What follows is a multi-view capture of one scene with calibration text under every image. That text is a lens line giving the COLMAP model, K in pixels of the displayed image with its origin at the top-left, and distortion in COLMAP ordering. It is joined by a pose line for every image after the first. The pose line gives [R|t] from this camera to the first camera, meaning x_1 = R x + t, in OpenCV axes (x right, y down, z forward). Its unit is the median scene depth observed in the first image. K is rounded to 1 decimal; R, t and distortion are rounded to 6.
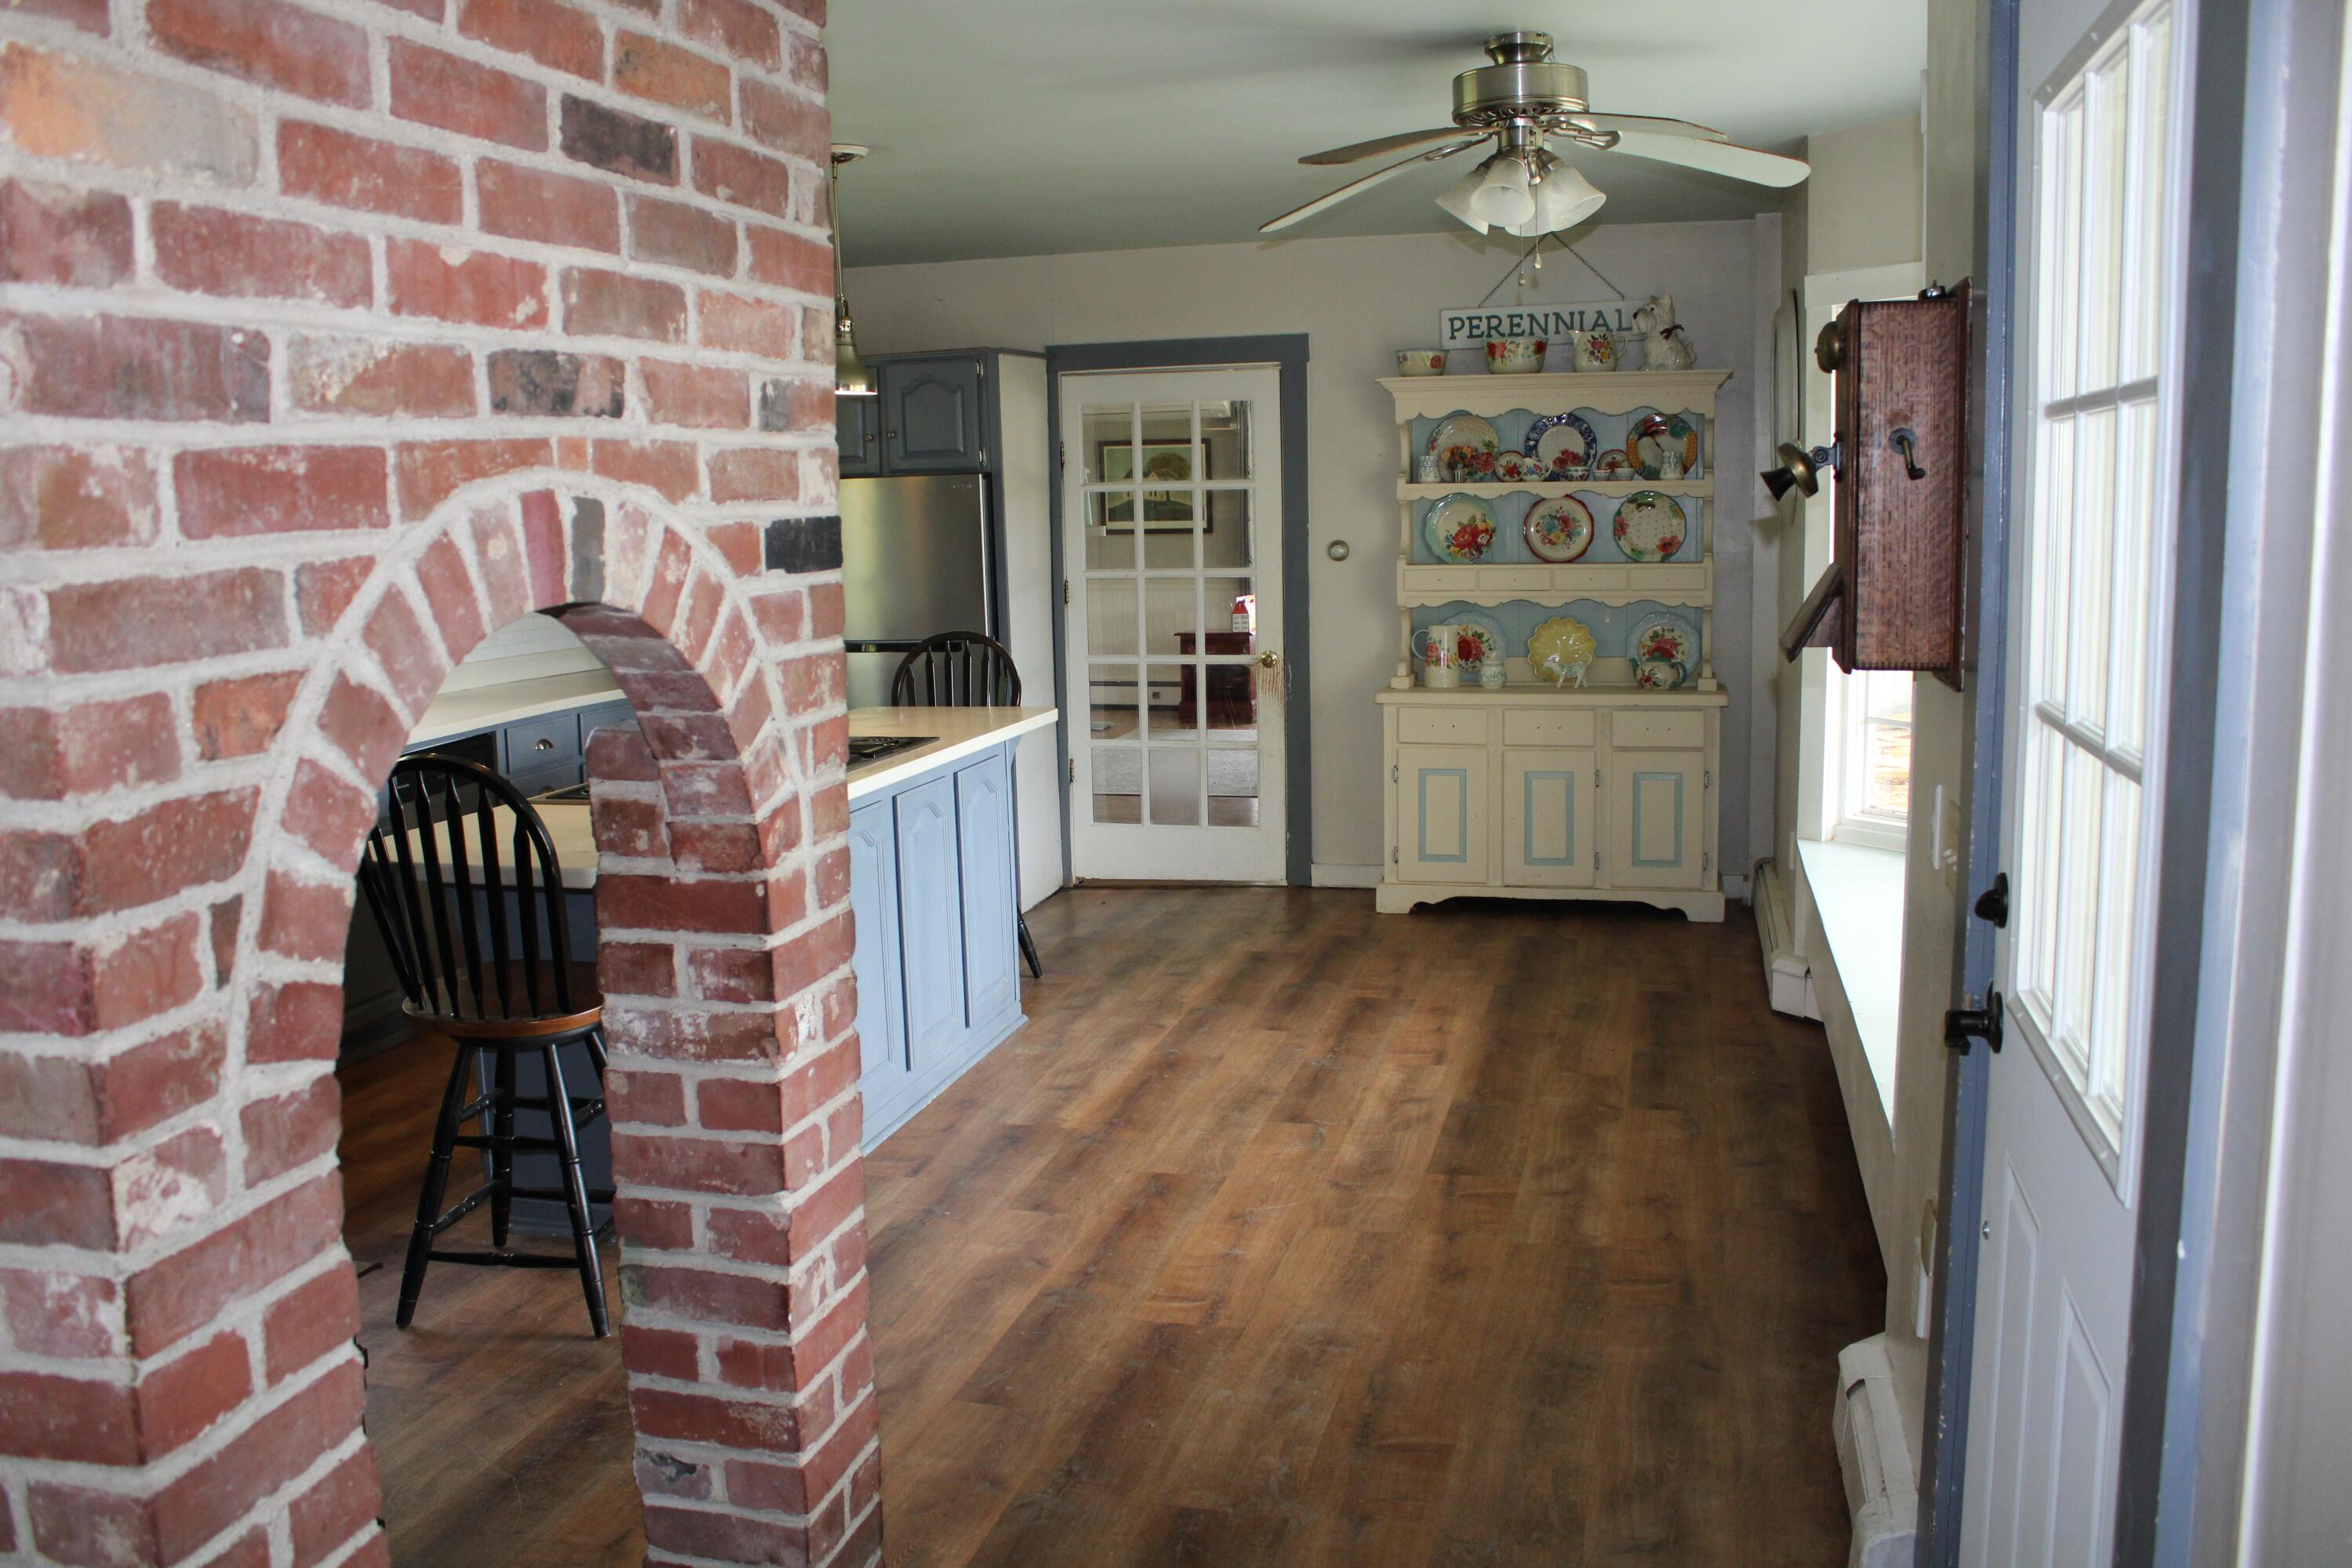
lens RADIAL K [[1950.7, 0, 1179.8], [0, 1950.7, 787.2], [0, 0, 1]] dist [-0.161284, 0.153592]
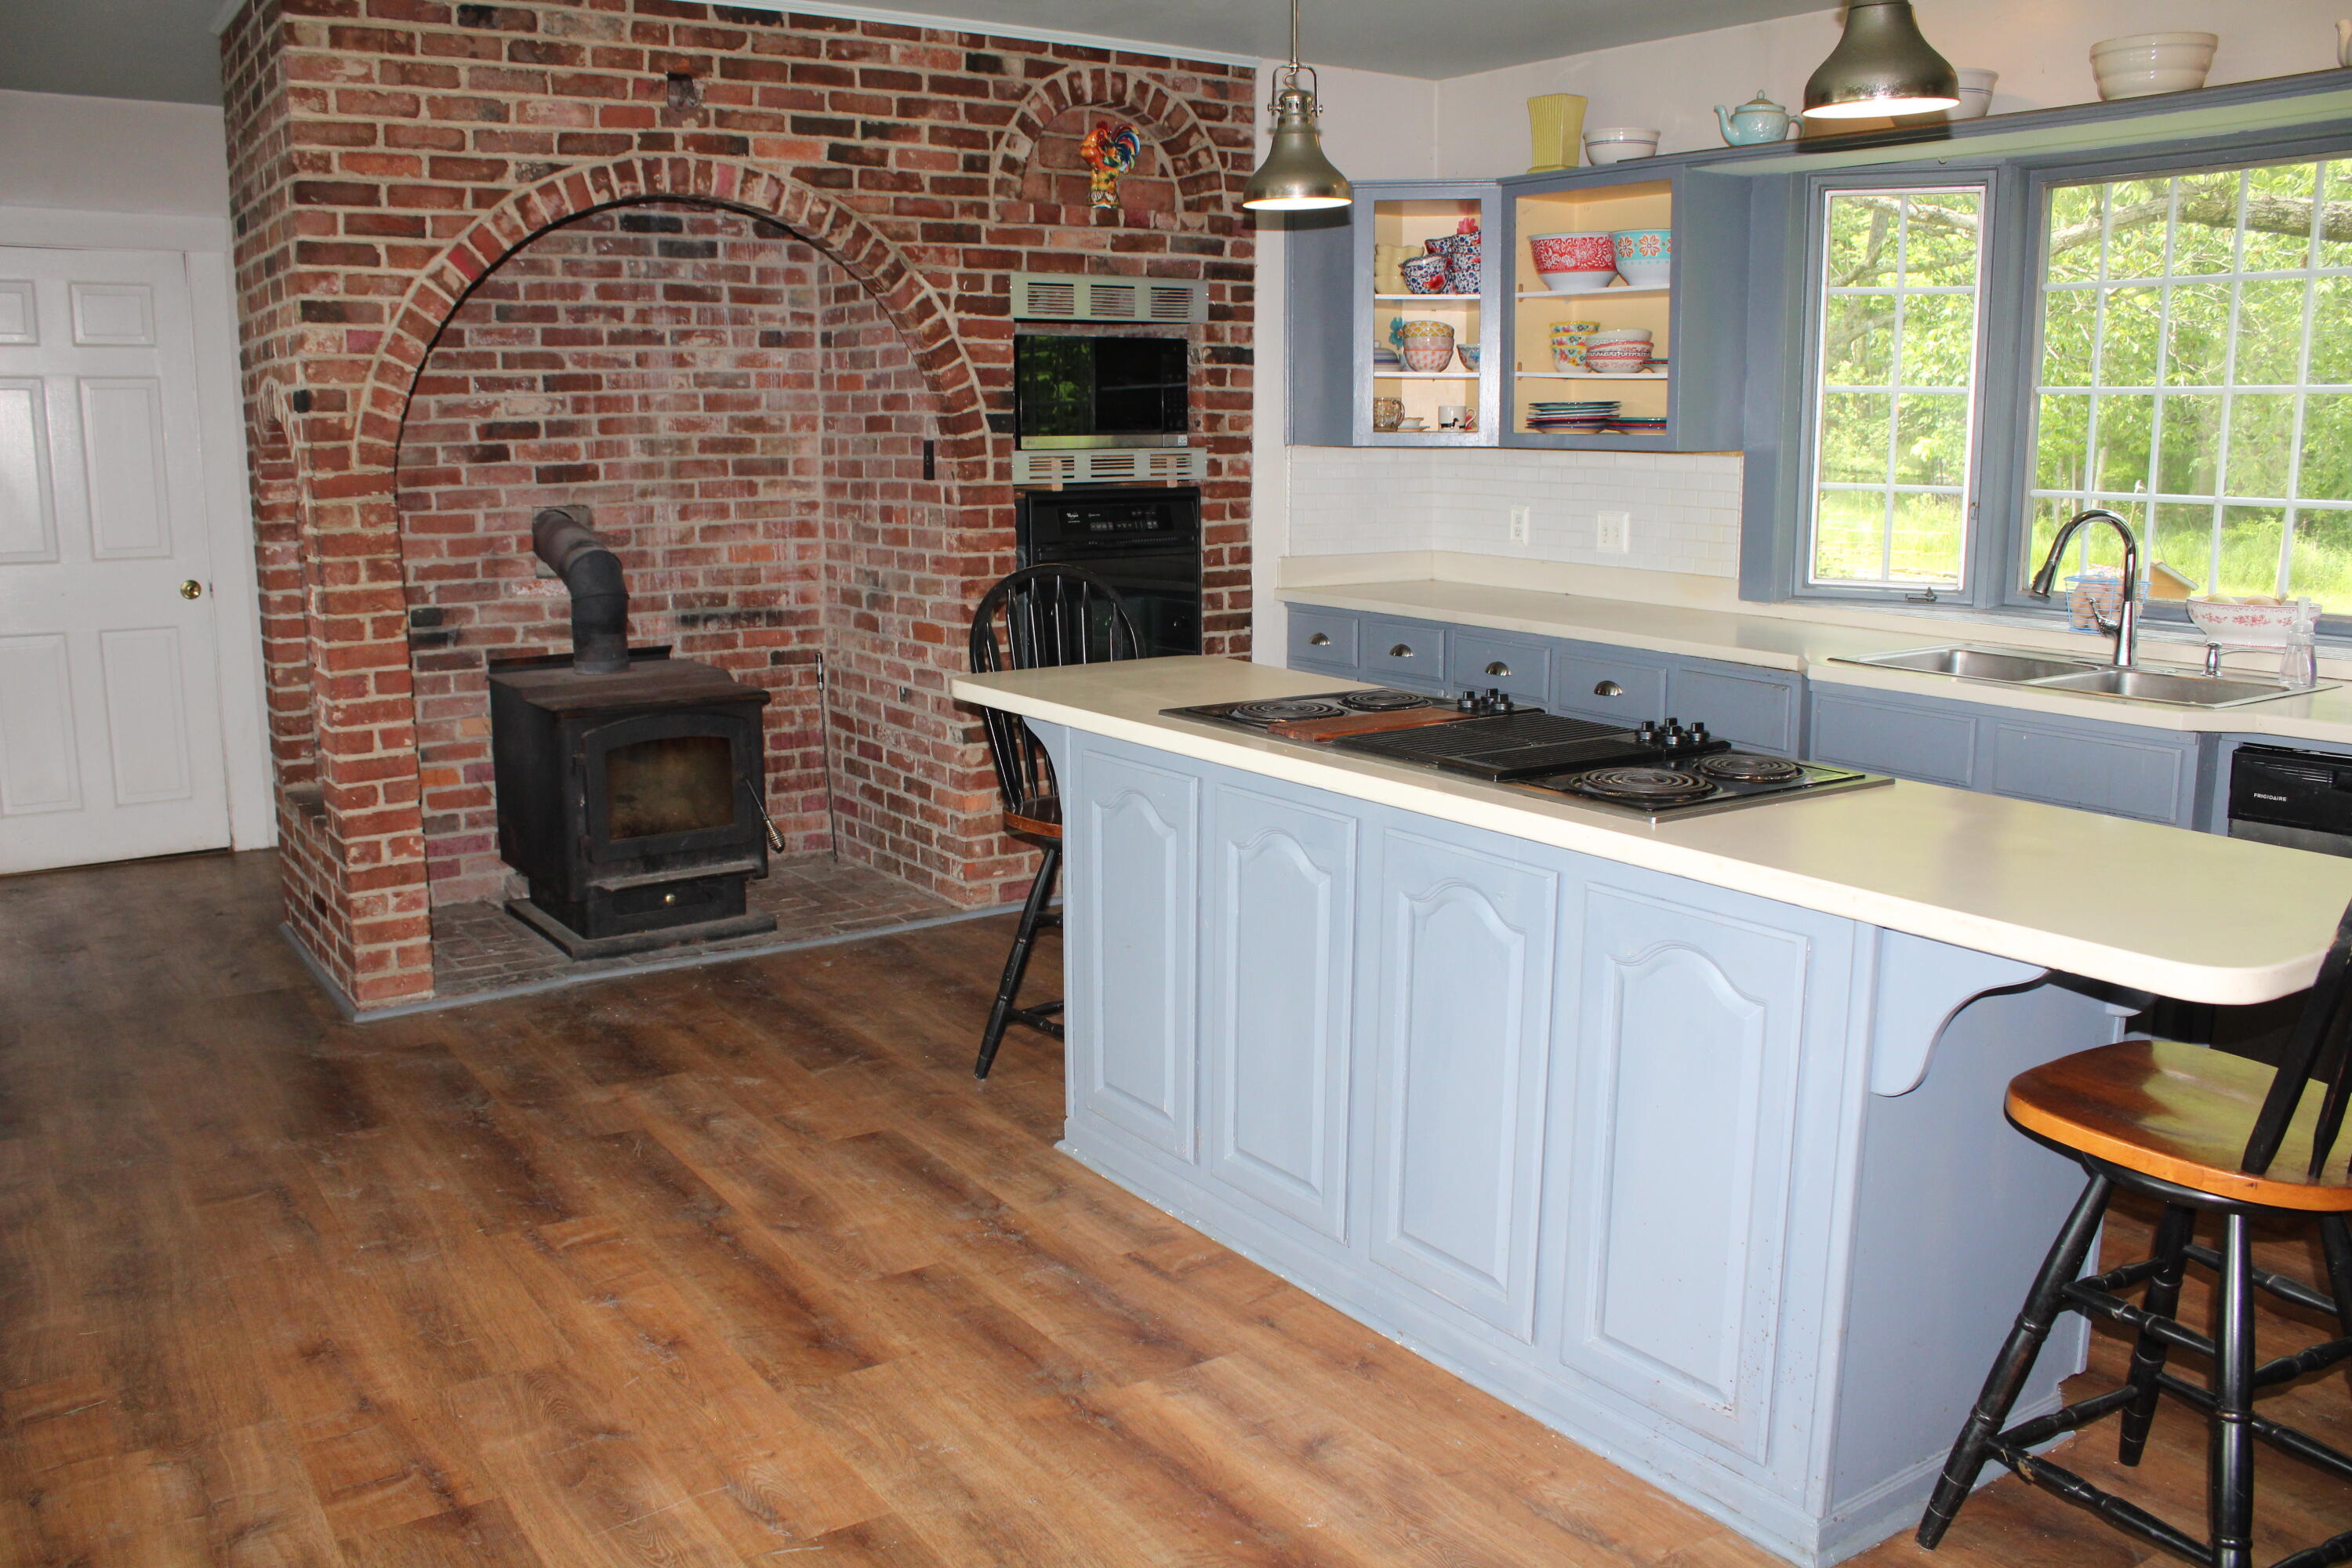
lens RADIAL K [[1950.7, 0, 1179.8], [0, 1950.7, 787.2], [0, 0, 1]] dist [-0.161284, 0.153592]
pose [[-0.661370, 0.162146, -0.732324, 0.279383], [-0.092189, 0.951379, 0.293904, -0.148486], [0.744373, 0.261891, -0.614266, 1.067482]]
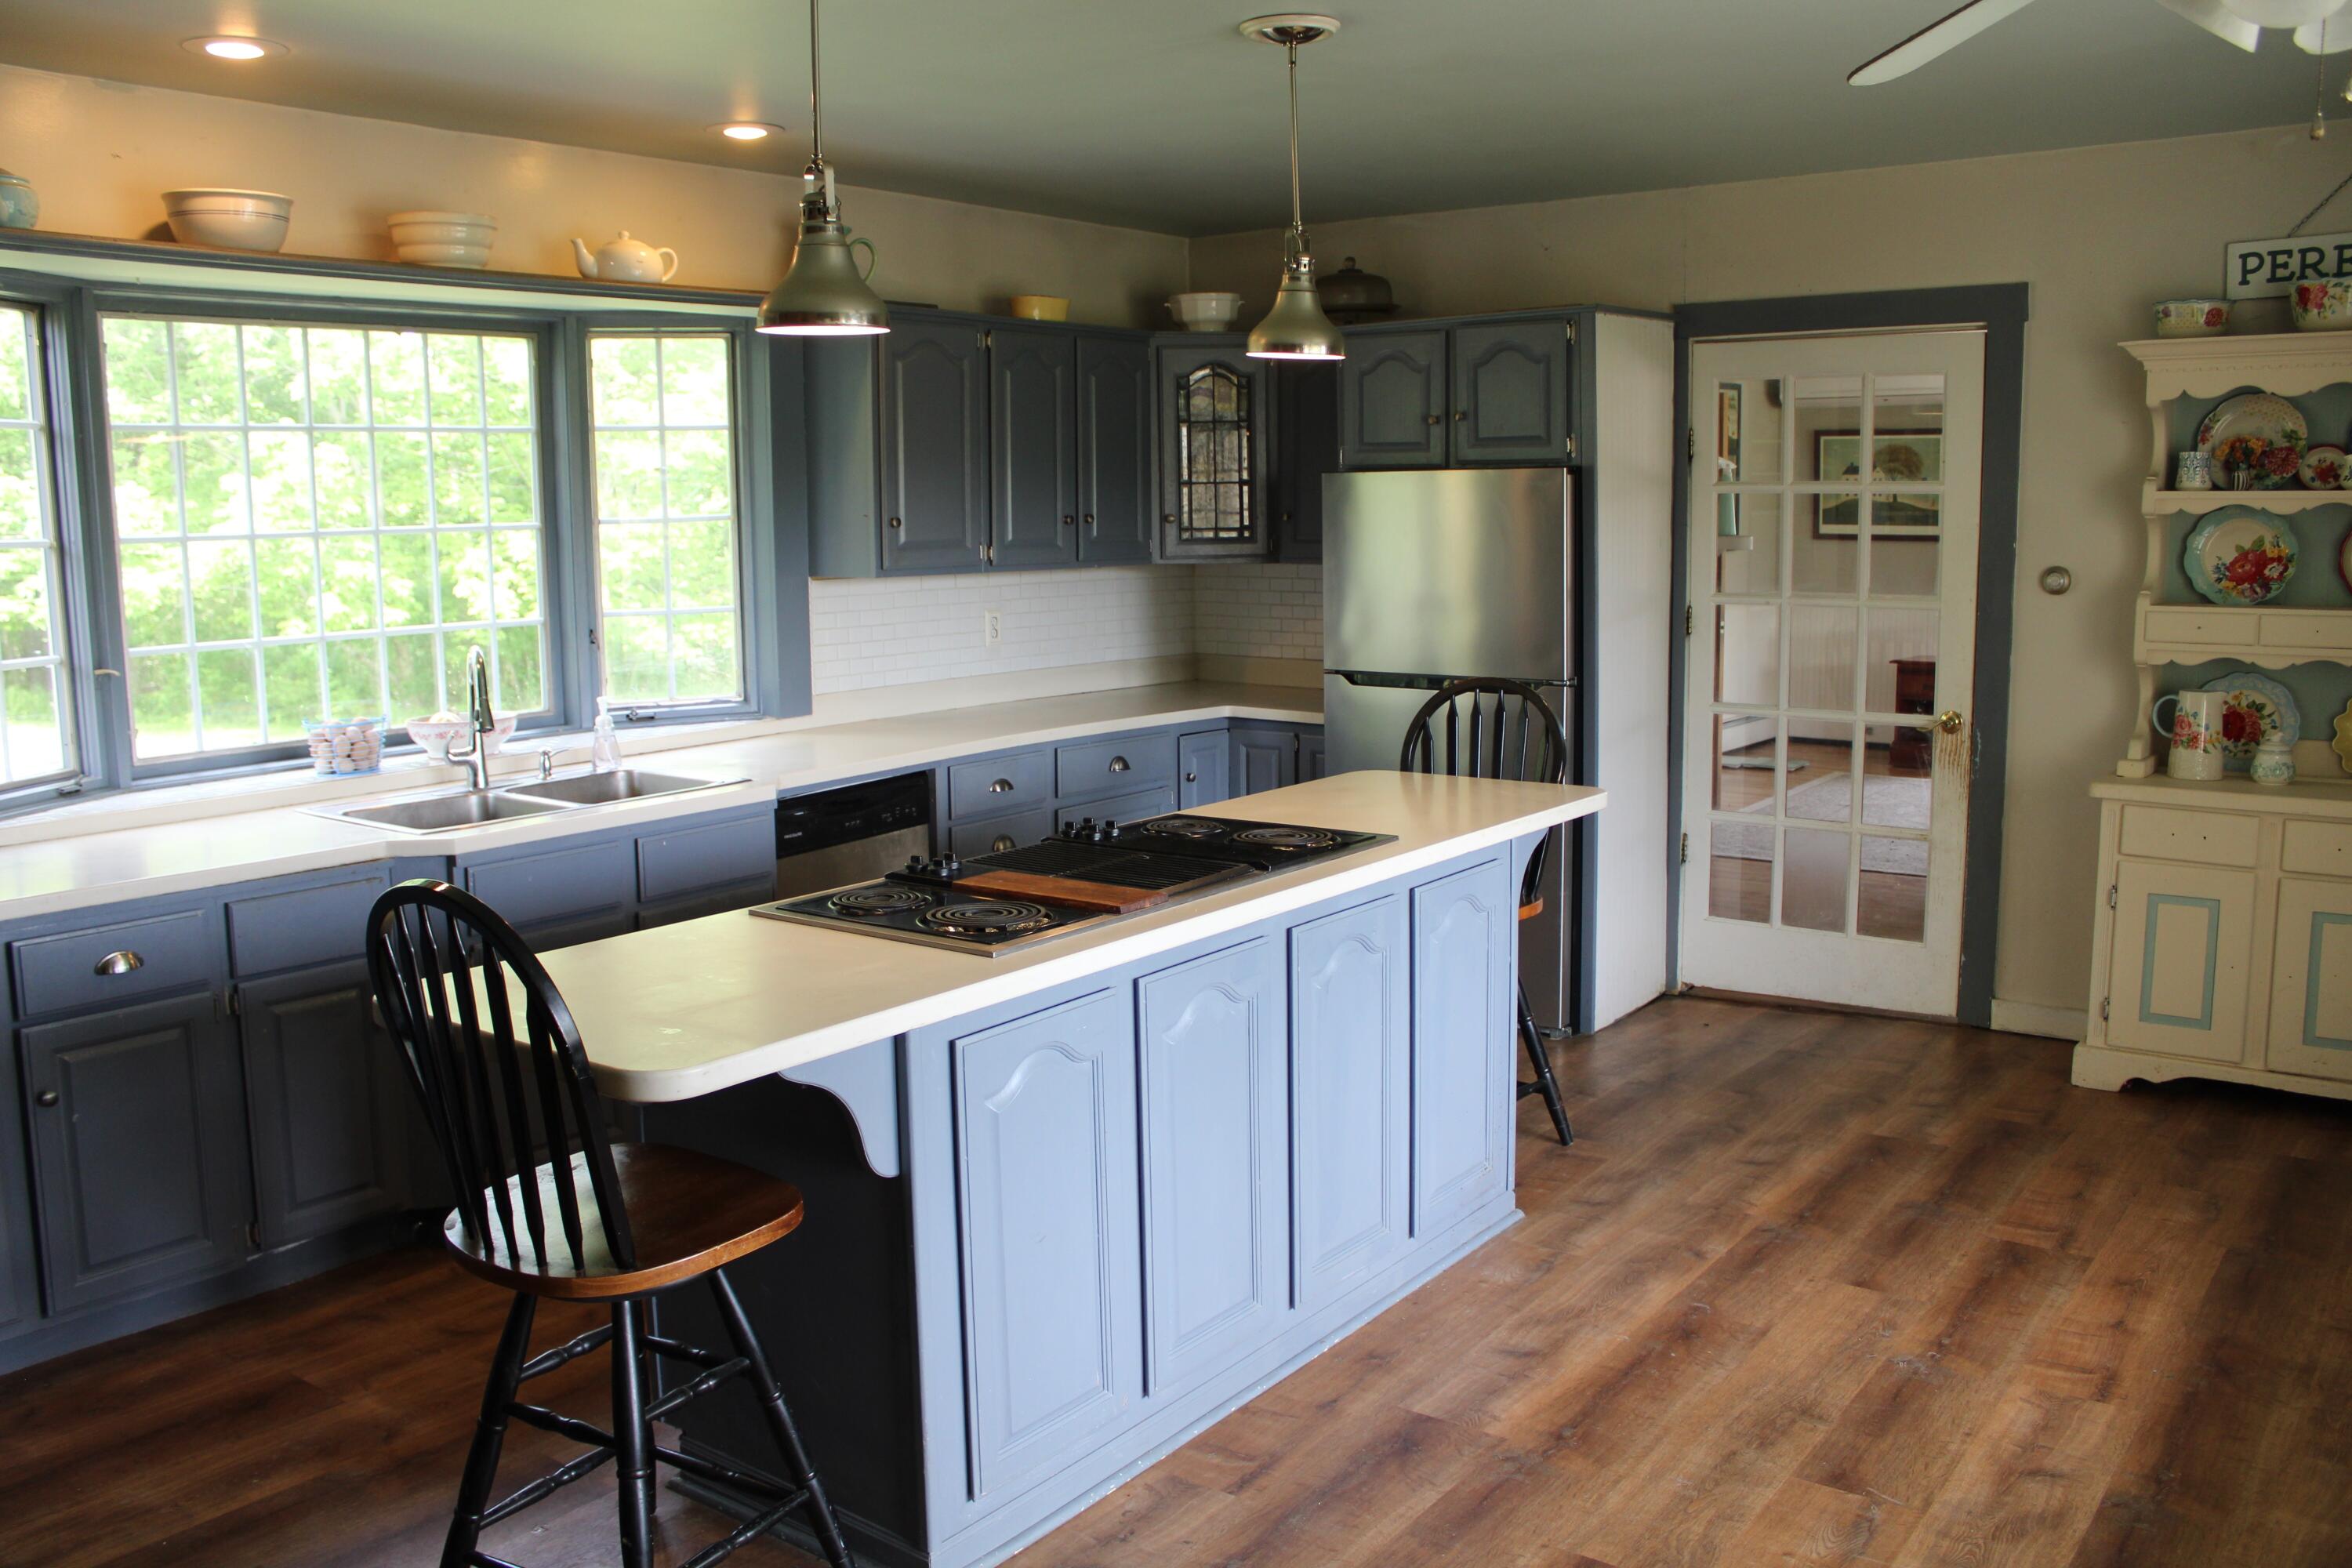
lens RADIAL K [[1950.7, 0, 1179.8], [0, 1950.7, 787.2], [0, 0, 1]] dist [-0.161284, 0.153592]
pose [[0.923818, 0.065011, -0.377273, 0.063234], [-0.062591, 0.997864, 0.018686, -0.045667], [0.377682, 0.006352, 0.925914, 0.267469]]
